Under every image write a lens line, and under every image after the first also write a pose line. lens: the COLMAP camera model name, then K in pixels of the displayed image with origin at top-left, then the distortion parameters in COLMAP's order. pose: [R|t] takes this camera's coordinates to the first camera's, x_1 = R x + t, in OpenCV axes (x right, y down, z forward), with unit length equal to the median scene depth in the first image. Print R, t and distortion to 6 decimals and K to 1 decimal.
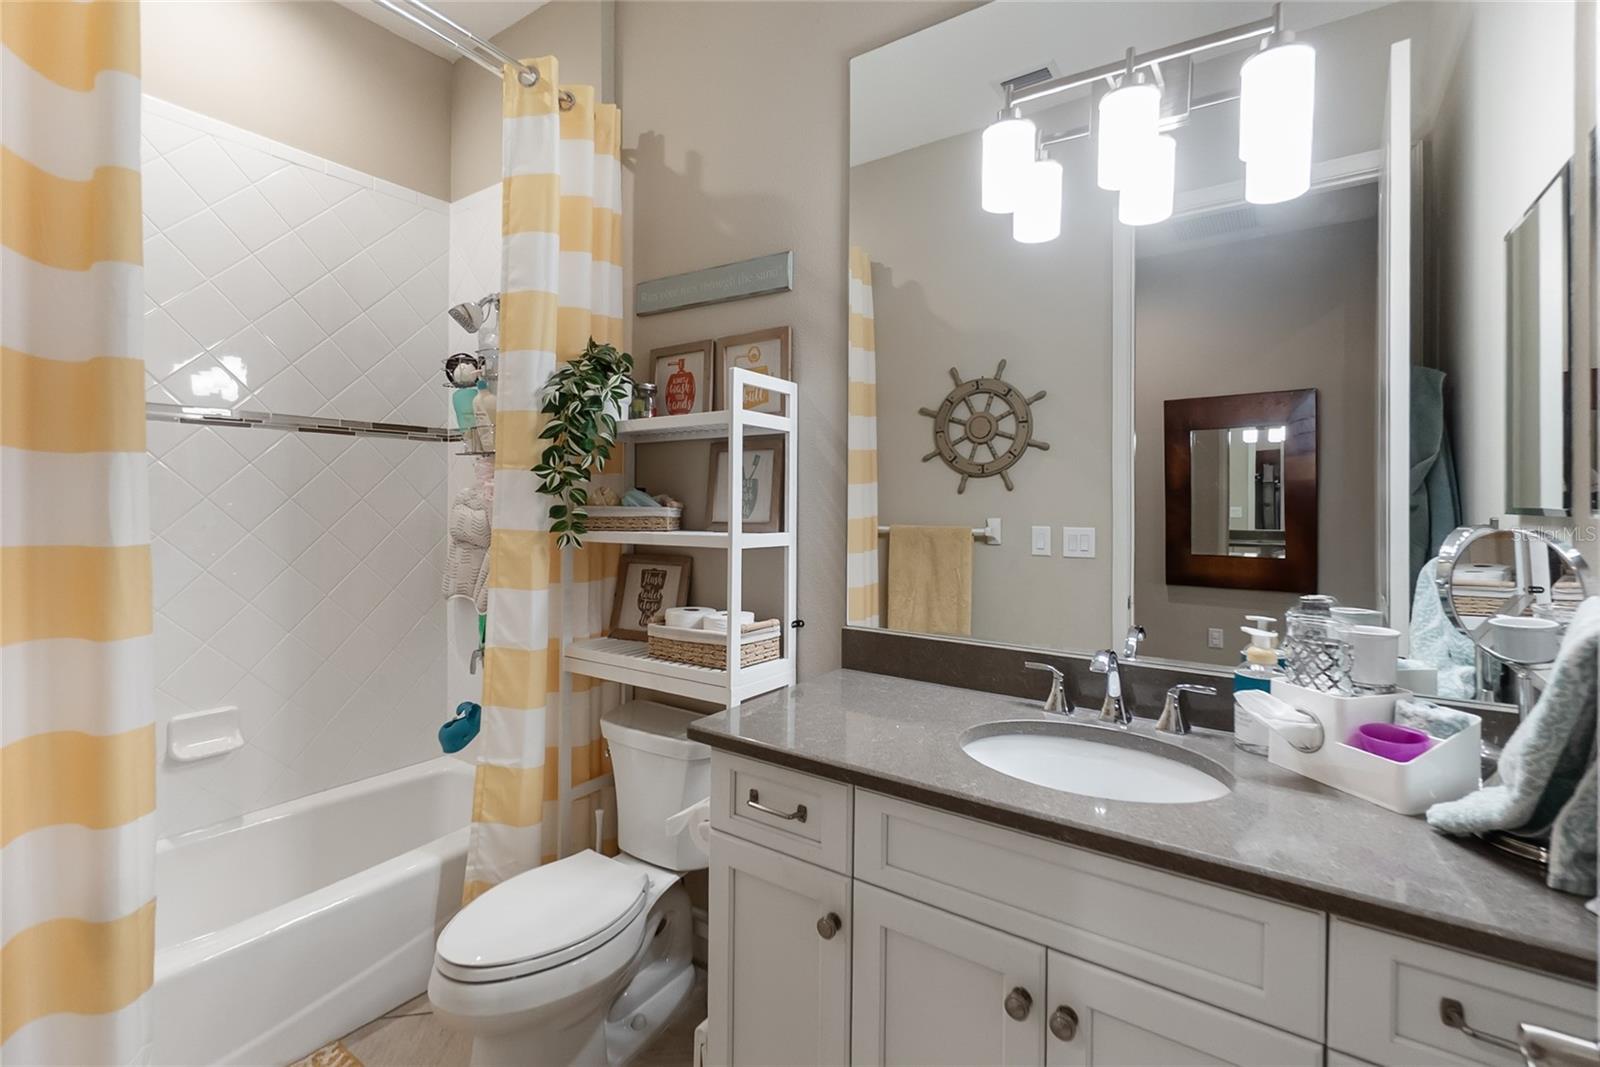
lens RADIAL K [[705.8, 0, 804.8], [0, 705.8, 540.9], [0, 0, 1]] dist [-0.007007, 0.001581]
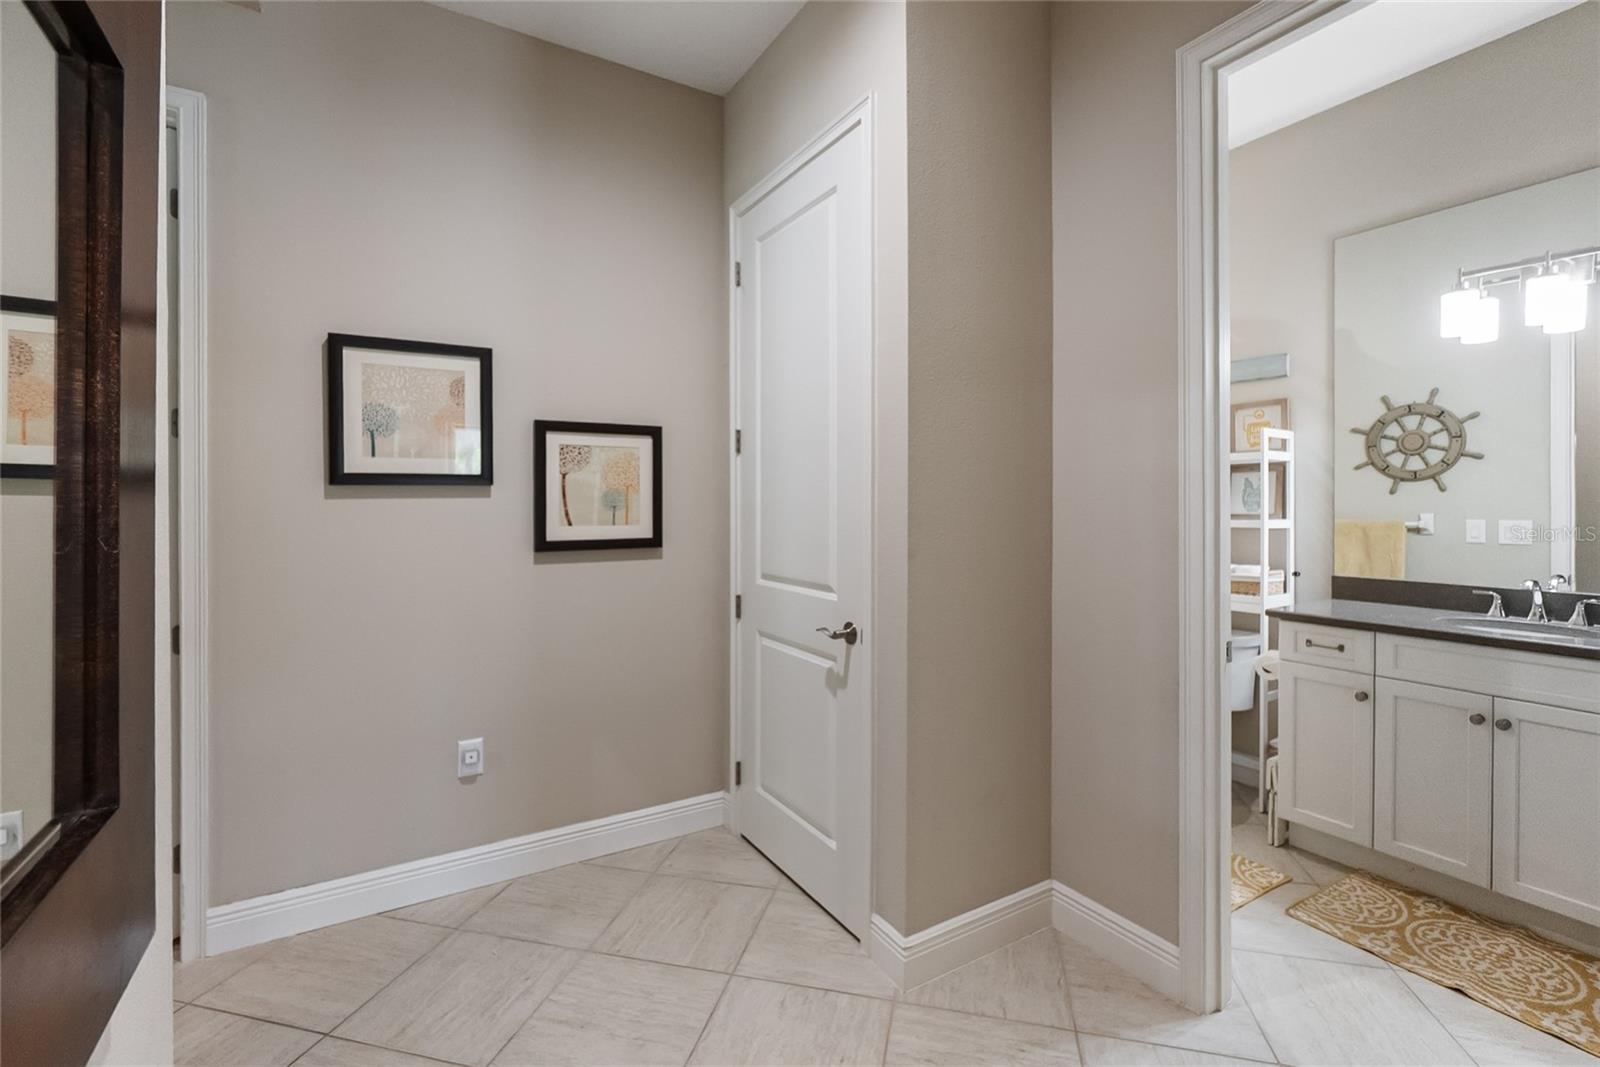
lens RADIAL K [[705.8, 0, 809.9], [0, 705.8, 526.1], [0, 0, 1]] dist [-0.007007, 0.001581]
pose [[0.912586, 0.005724, -0.408845, -0.233025], [-0.015331, 0.999678, -0.020223, 0.033531], [0.408598, 0.024723, 0.912380, -0.618871]]
